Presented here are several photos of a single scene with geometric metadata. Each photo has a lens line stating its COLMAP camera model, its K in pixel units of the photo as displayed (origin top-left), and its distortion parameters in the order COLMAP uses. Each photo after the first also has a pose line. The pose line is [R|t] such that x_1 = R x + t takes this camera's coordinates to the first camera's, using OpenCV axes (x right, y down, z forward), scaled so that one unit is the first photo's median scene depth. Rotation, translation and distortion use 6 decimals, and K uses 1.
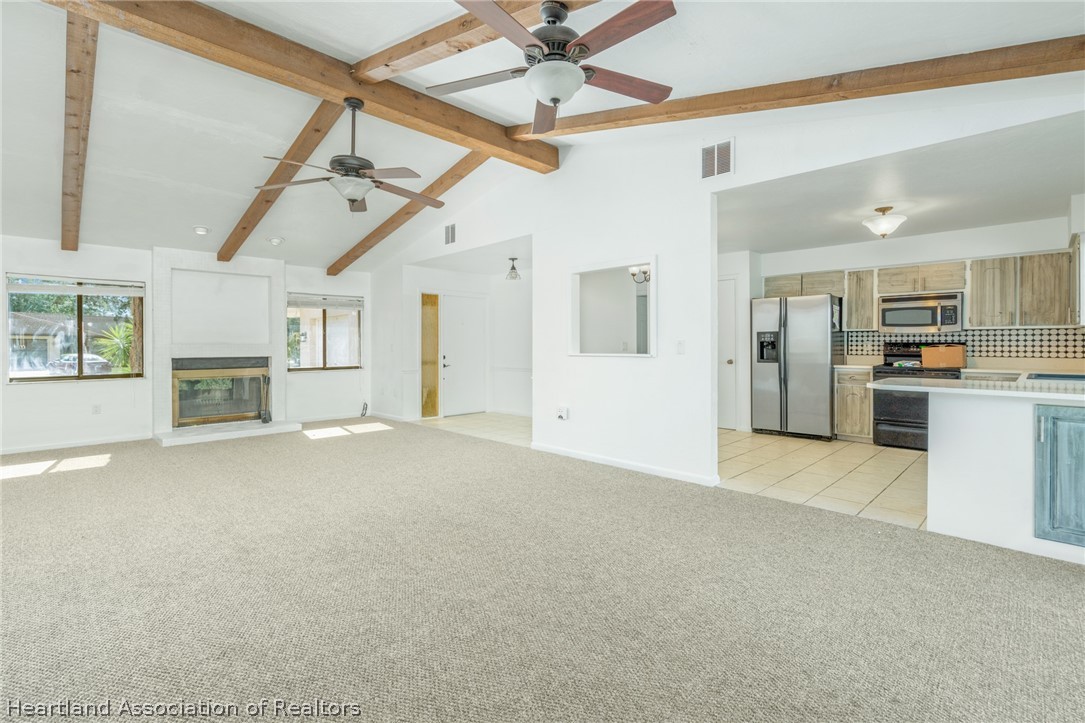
lens RADIAL K [[496.9, 0, 537.5], [0, 496.9, 348.9], [0, 0, 1]] dist [-0.002428, 0.000832]
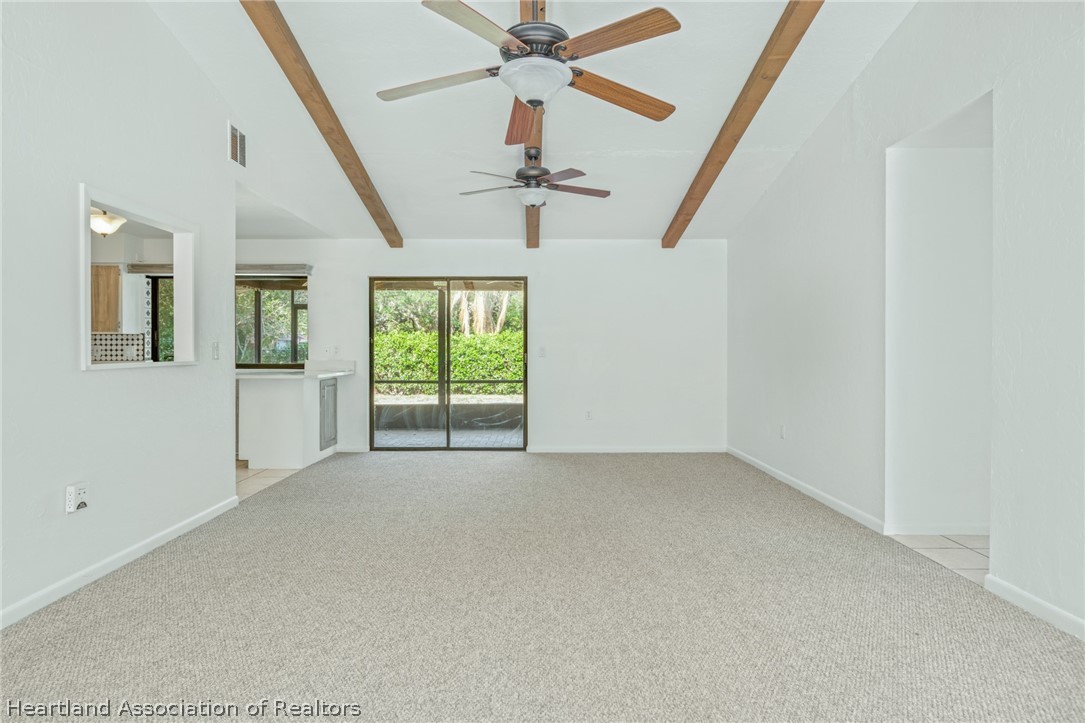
lens RADIAL K [[623.9, 0, 539.5], [0, 623.9, 350.3], [0, 0, 1]] dist [0.003607, 0.001523]
pose [[-0.716939, 0.000951, 0.697135, -0.571778], [0.007253, 0.999955, 0.006095, -0.004104], [-0.697098, 0.009426, -0.716914, 0.945176]]
